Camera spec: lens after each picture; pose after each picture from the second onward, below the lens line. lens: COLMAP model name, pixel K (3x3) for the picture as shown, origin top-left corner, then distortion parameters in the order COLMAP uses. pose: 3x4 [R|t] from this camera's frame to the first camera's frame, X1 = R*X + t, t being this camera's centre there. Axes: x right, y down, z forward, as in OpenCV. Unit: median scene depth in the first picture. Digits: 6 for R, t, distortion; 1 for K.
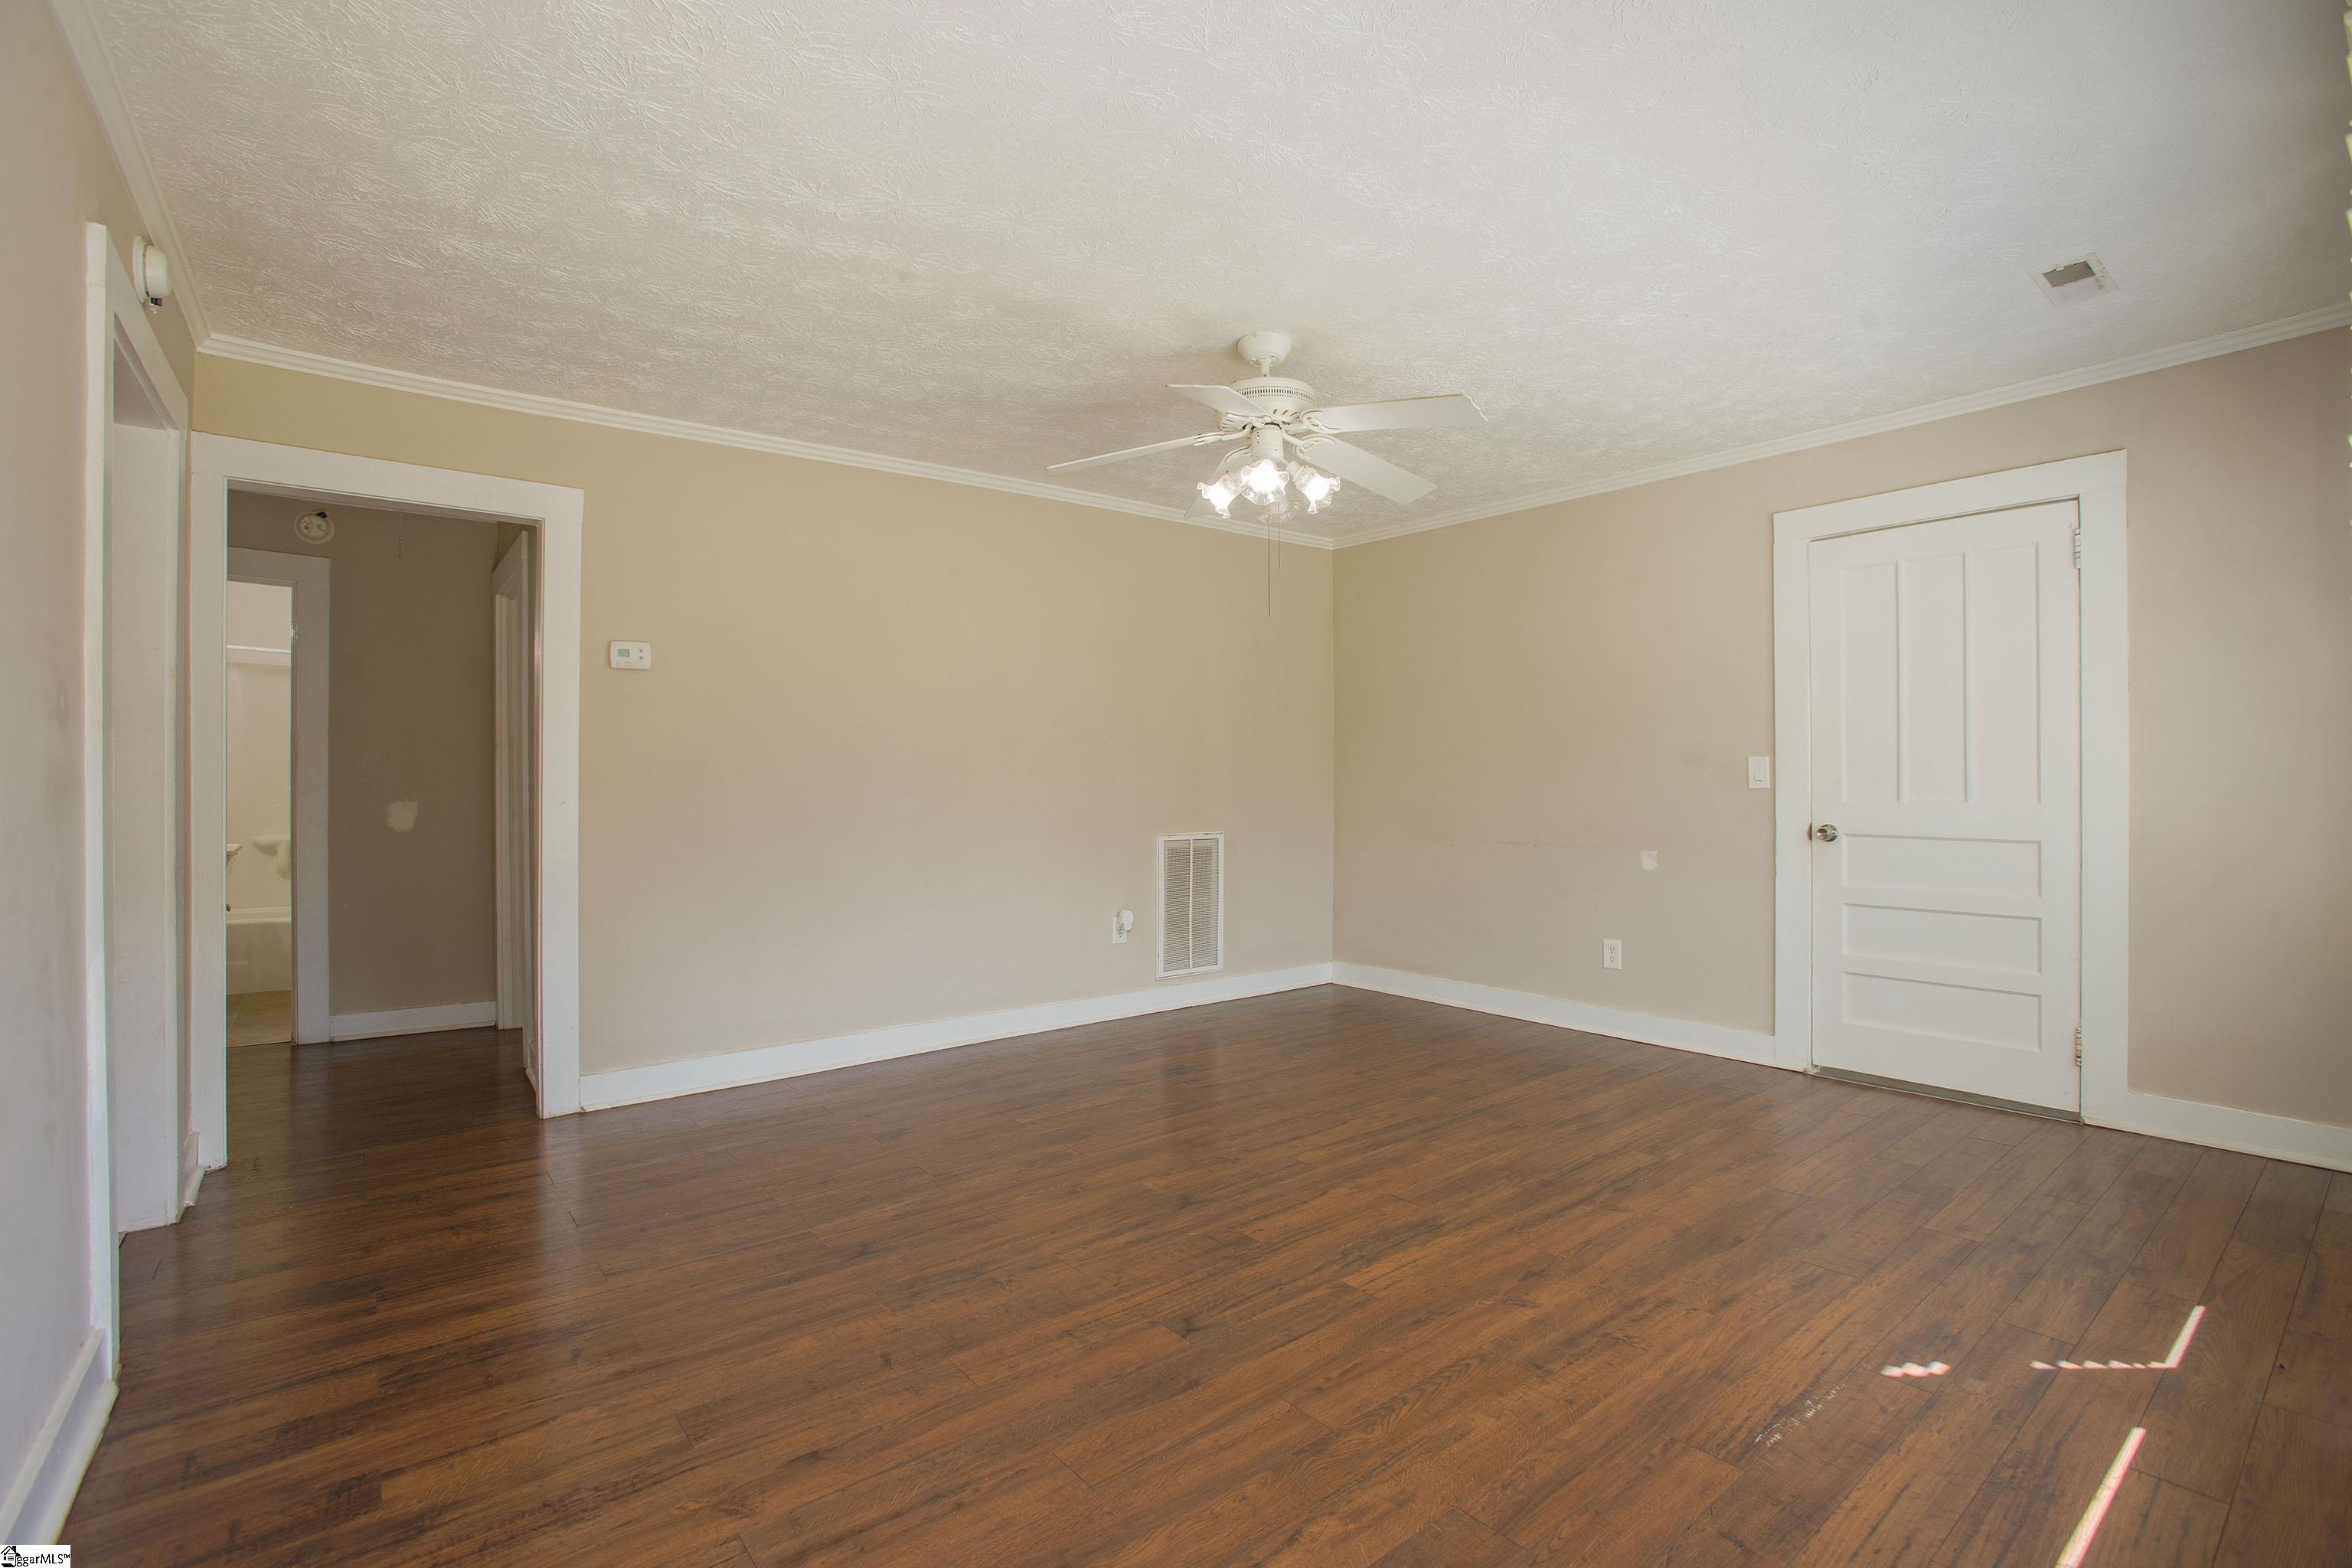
lens RADIAL K [[1062.7, 0, 1177.0], [0, 1062.7, 781.5], [0, 0, 1]] dist [-0.050566, 0.009200]
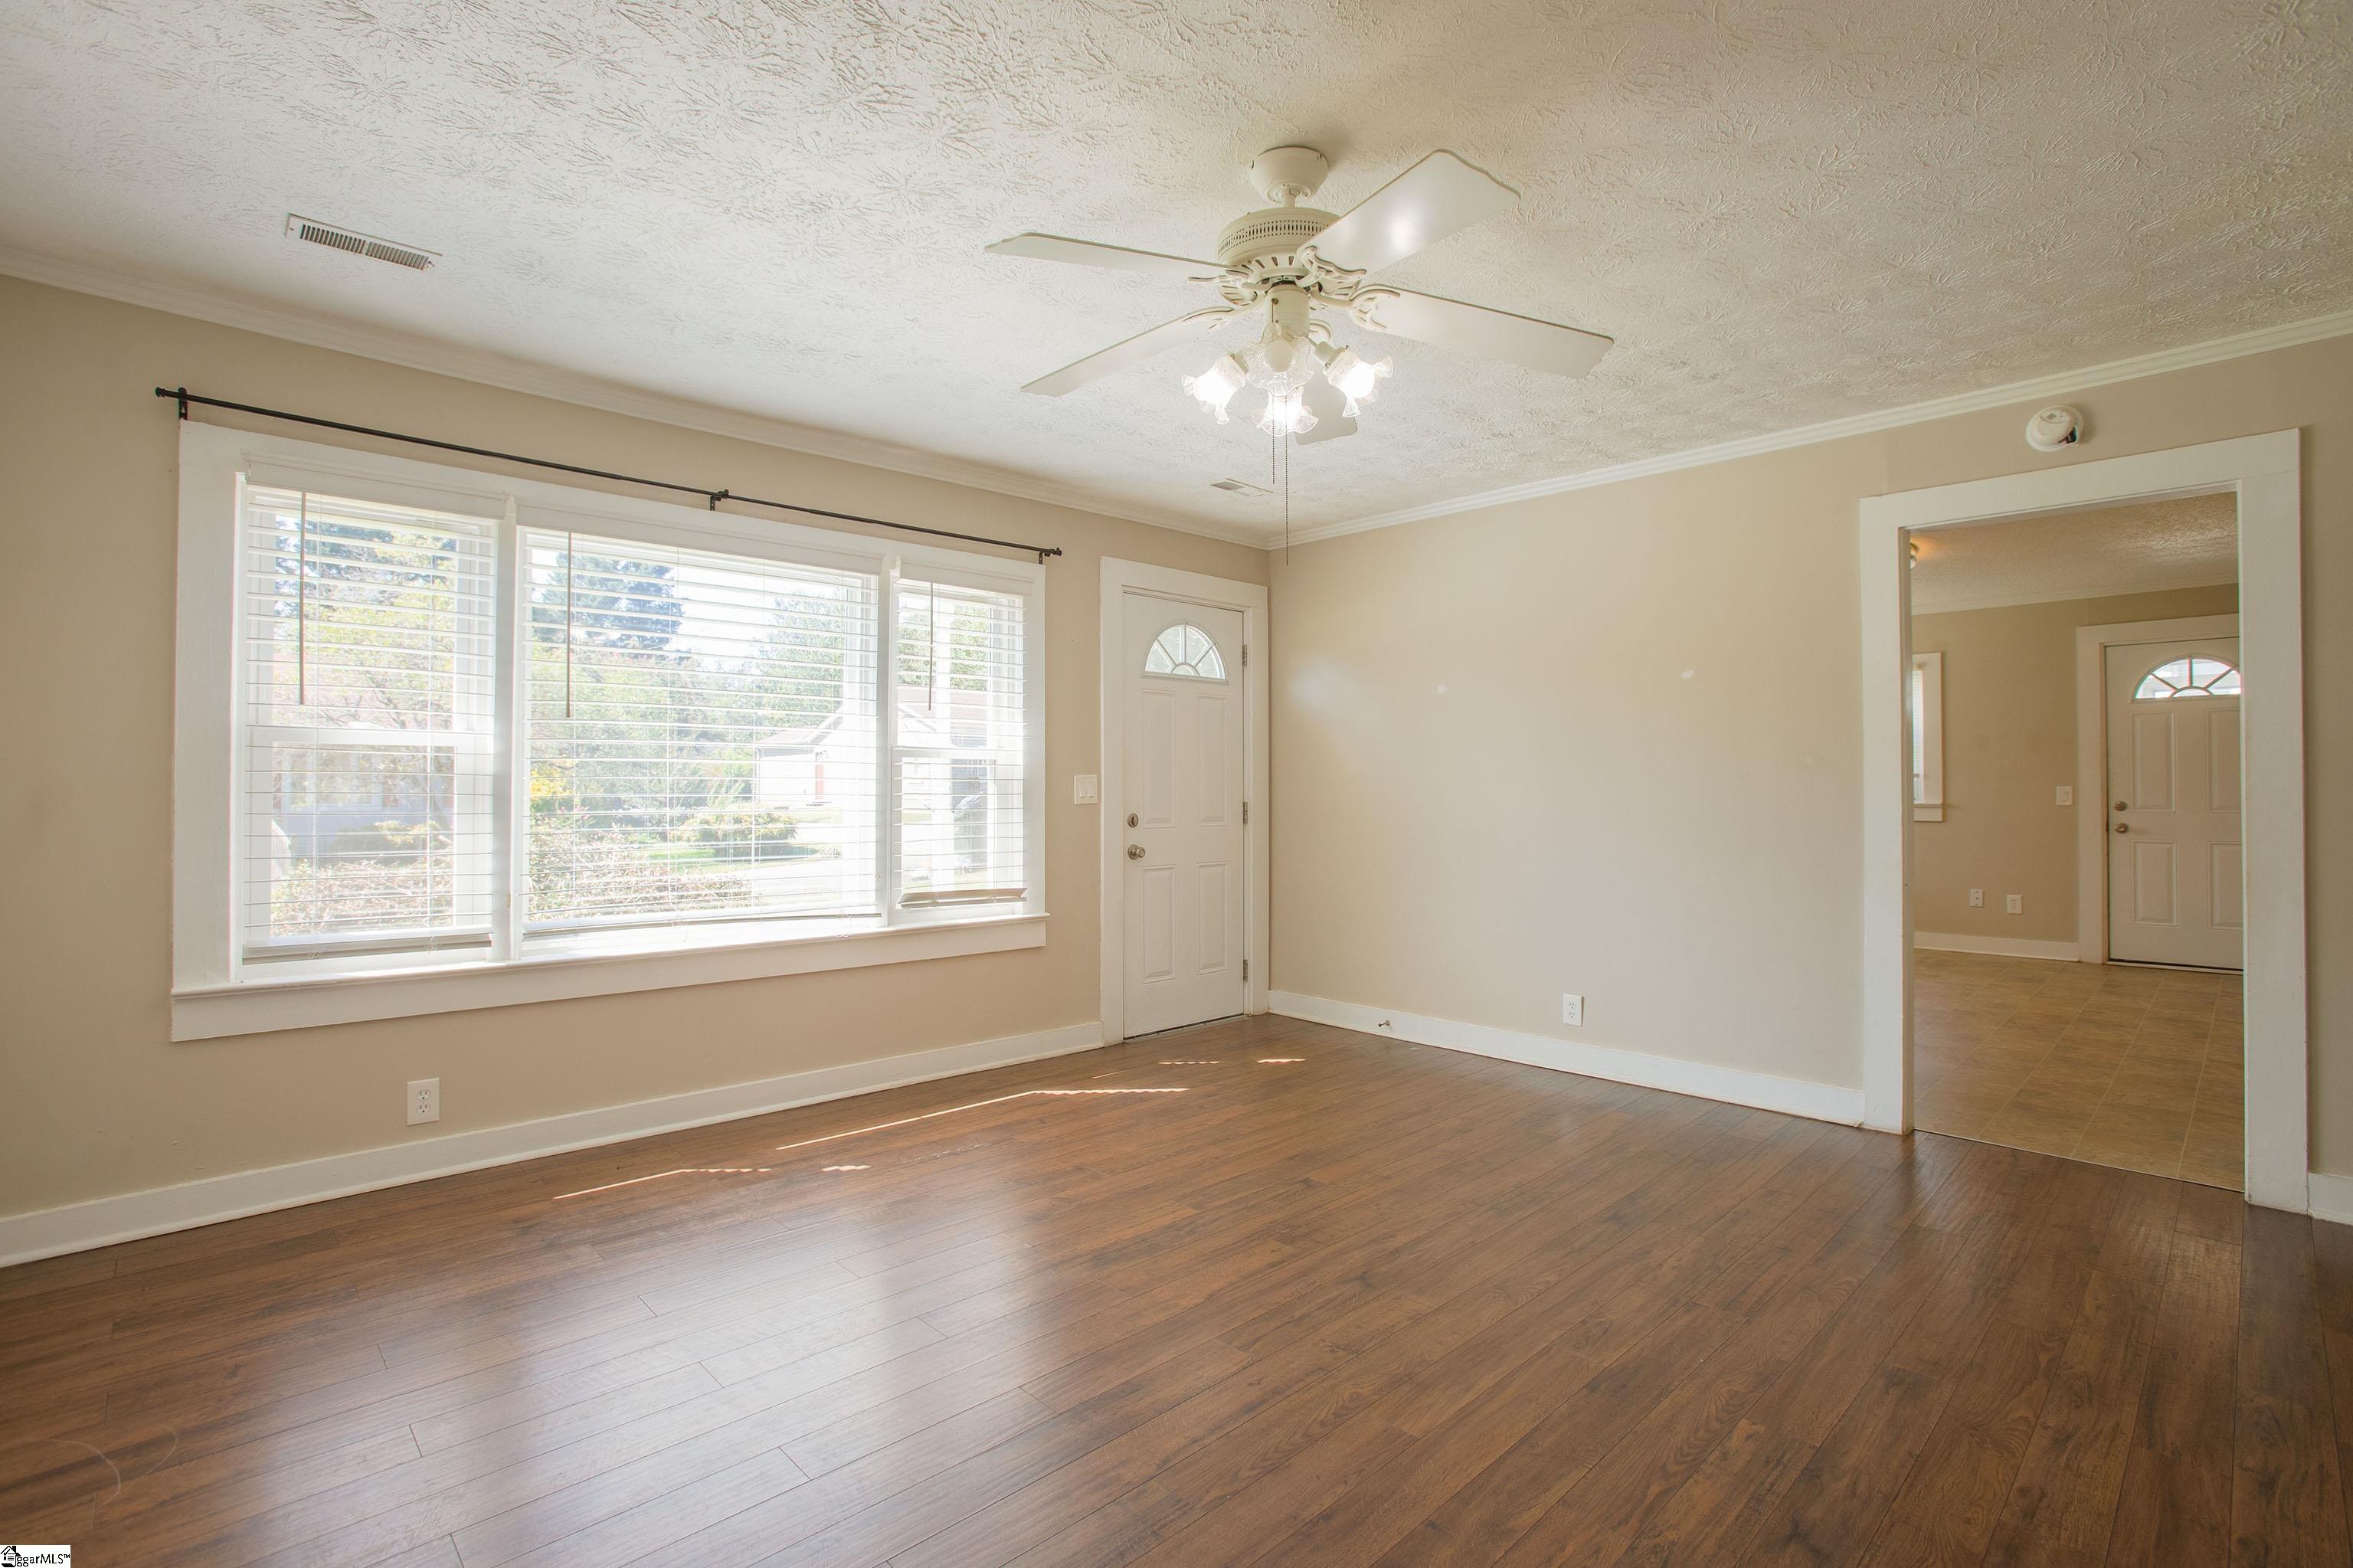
lens RADIAL K [[1063.2, 0, 1182.2], [0, 1063.2, 780.9], [0, 0, 1]] dist [-0.050566, 0.009200]
pose [[-0.995474, 0.001309, -0.095024, 0.254211], [0.002338, 0.999940, -0.010724, -0.010377], [0.095005, -0.010898, -0.995417, 1.944651]]
